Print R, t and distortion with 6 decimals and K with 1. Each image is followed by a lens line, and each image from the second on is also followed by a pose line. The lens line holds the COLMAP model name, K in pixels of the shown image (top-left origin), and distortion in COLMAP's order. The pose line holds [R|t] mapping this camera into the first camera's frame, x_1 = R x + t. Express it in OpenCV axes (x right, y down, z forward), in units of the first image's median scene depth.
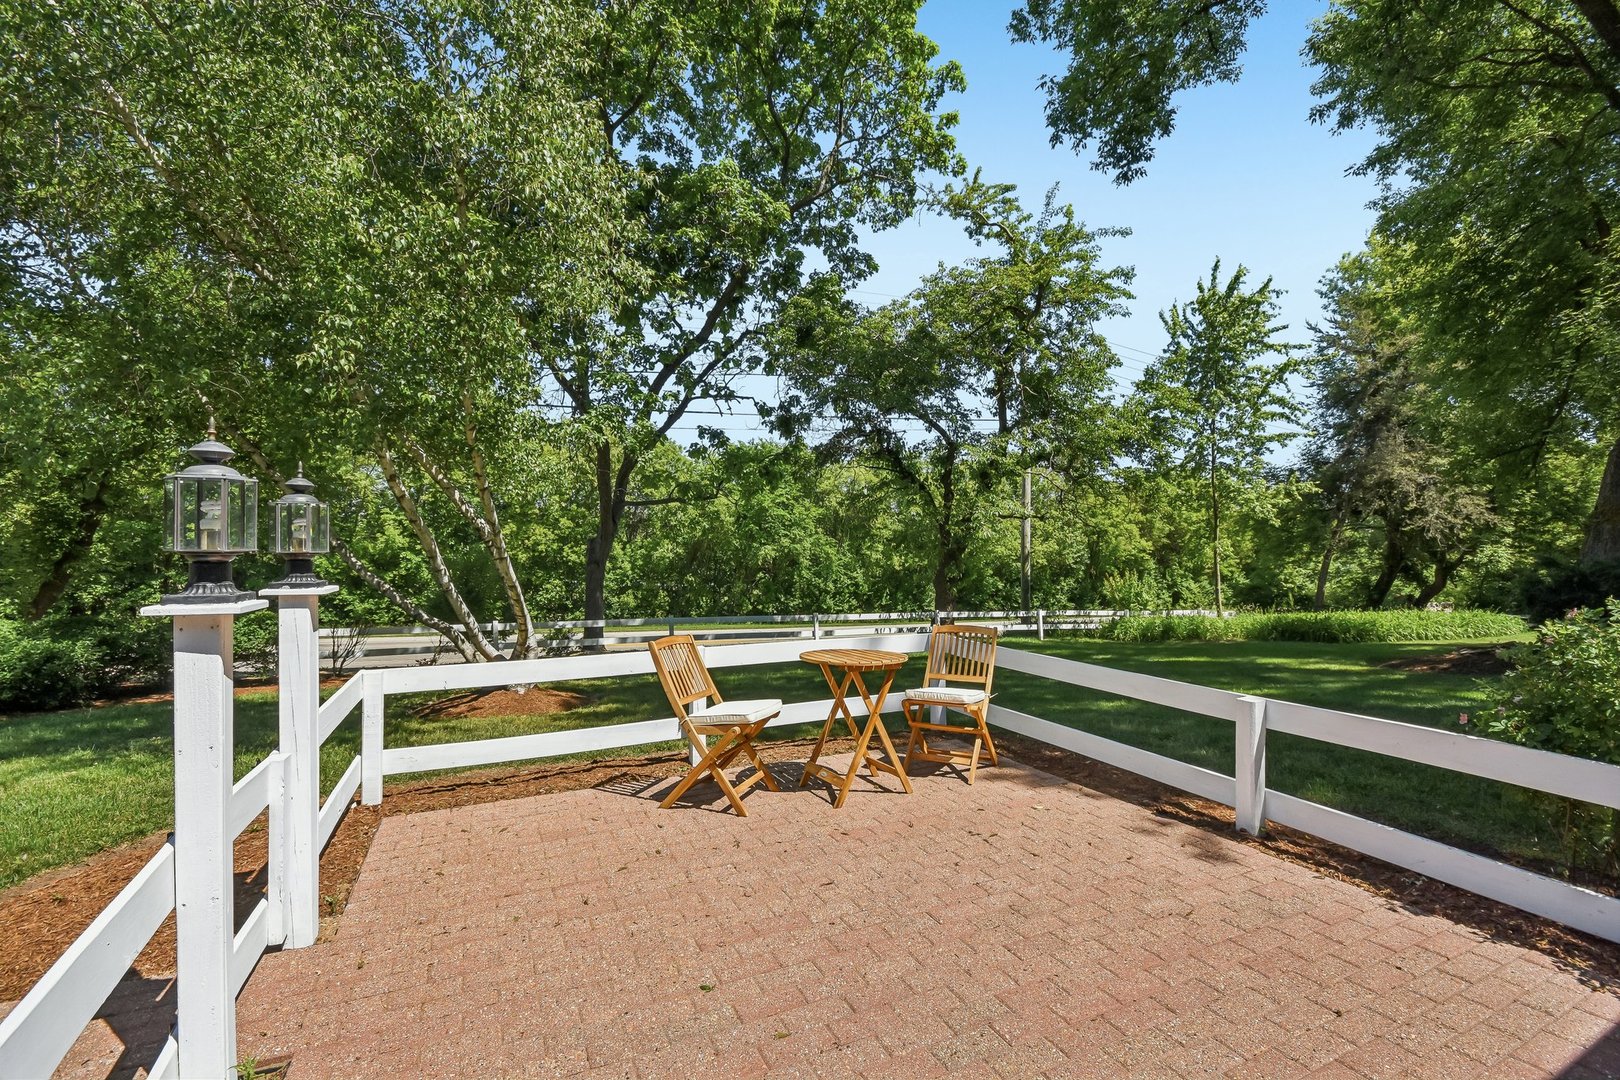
lens RADIAL K [[709.1, 0, 809.0], [0, 709.1, 542.2], [0, 0, 1]] dist [-0.020534, -0.002127]
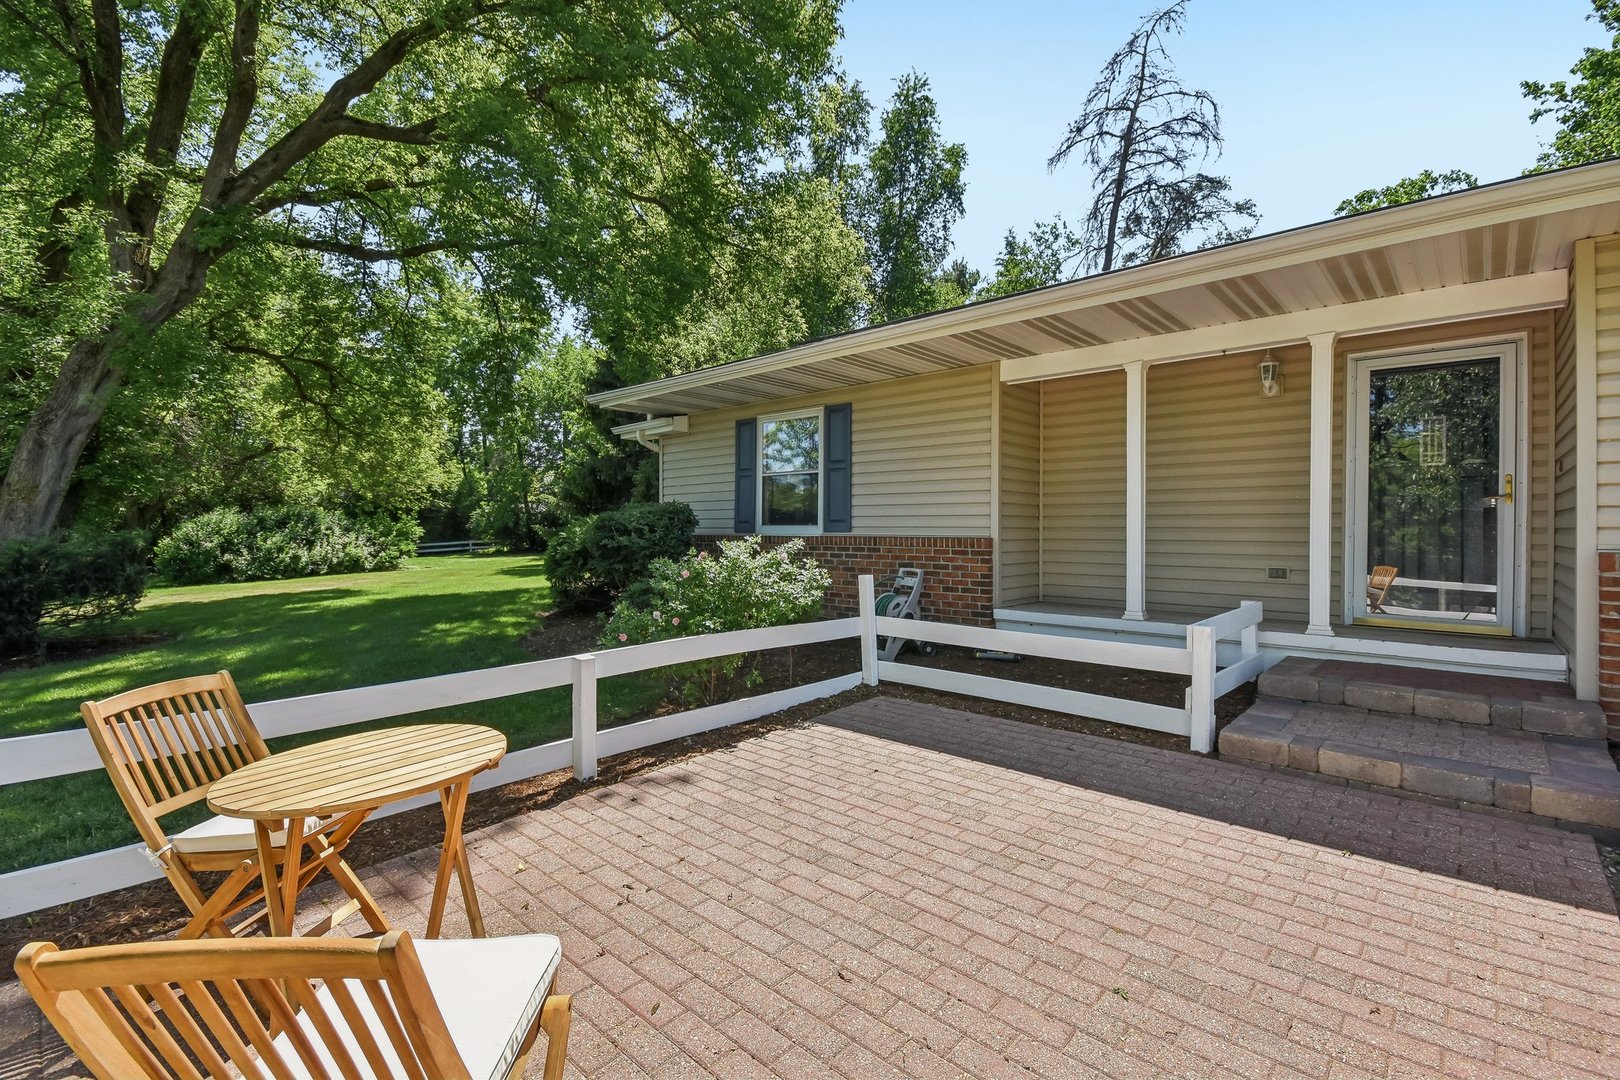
lens RADIAL K [[709.1, 0, 824.5], [0, 709.1, 536.0], [0, 0, 1]] dist [-0.020534, -0.002127]
pose [[-0.415420, -0.010385, 0.909571, -0.589690], [-0.005519, 0.999945, 0.008896, 0.025606], [-0.909613, -0.001324, -0.415454, 1.264086]]
